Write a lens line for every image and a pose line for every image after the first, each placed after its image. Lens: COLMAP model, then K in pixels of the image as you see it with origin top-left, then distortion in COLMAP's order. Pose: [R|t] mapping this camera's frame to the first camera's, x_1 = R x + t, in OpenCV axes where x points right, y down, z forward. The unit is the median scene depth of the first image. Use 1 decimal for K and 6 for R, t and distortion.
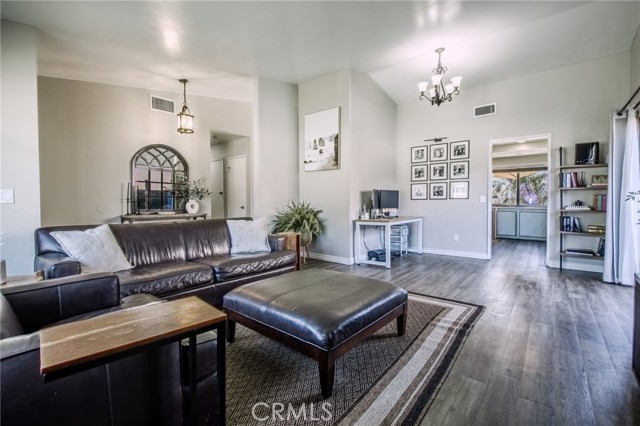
lens RADIAL K [[282.6, 0, 322.3], [0, 282.6, 211.8], [0, 0, 1]] dist [-0.008962, -0.000655]
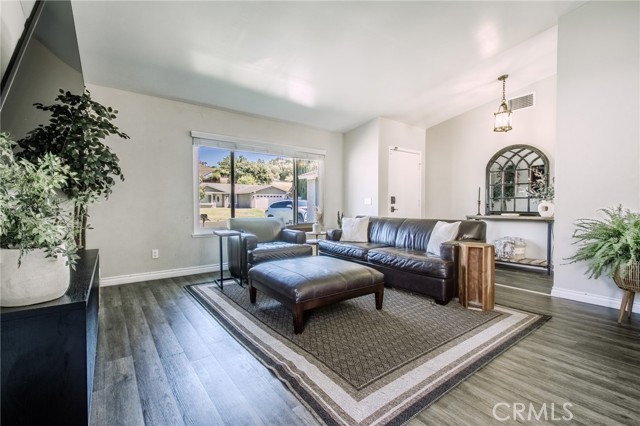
lens RADIAL K [[282.6, 0, 320.1], [0, 282.6, 213.9], [0, 0, 1]] dist [-0.008962, -0.000655]
pose [[-0.251801, 0.022890, -0.967508, 0.888687], [-0.025681, 0.999210, 0.030323, -0.017016], [0.967438, 0.032482, -0.251015, 0.954744]]
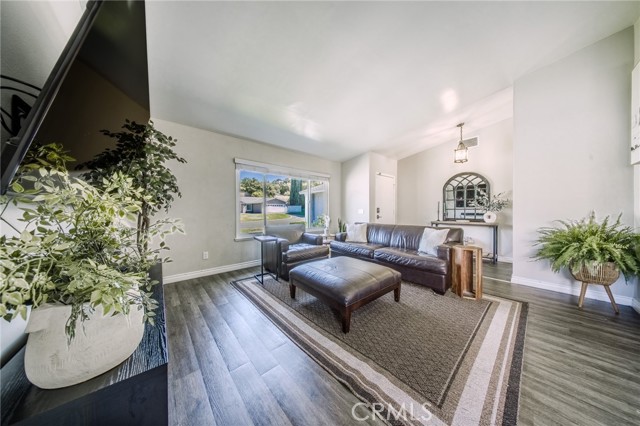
lens RADIAL K [[186.8, 0, 320.3], [0, 186.8, 213.2], [0, 0, 1]] dist [-0.007777, -0.000190]
pose [[-0.180676, 0.005867, -0.983525, 0.762765], [-0.023188, 0.999679, 0.010223, -0.043183], [0.983269, 0.024653, -0.180482, 0.741507]]
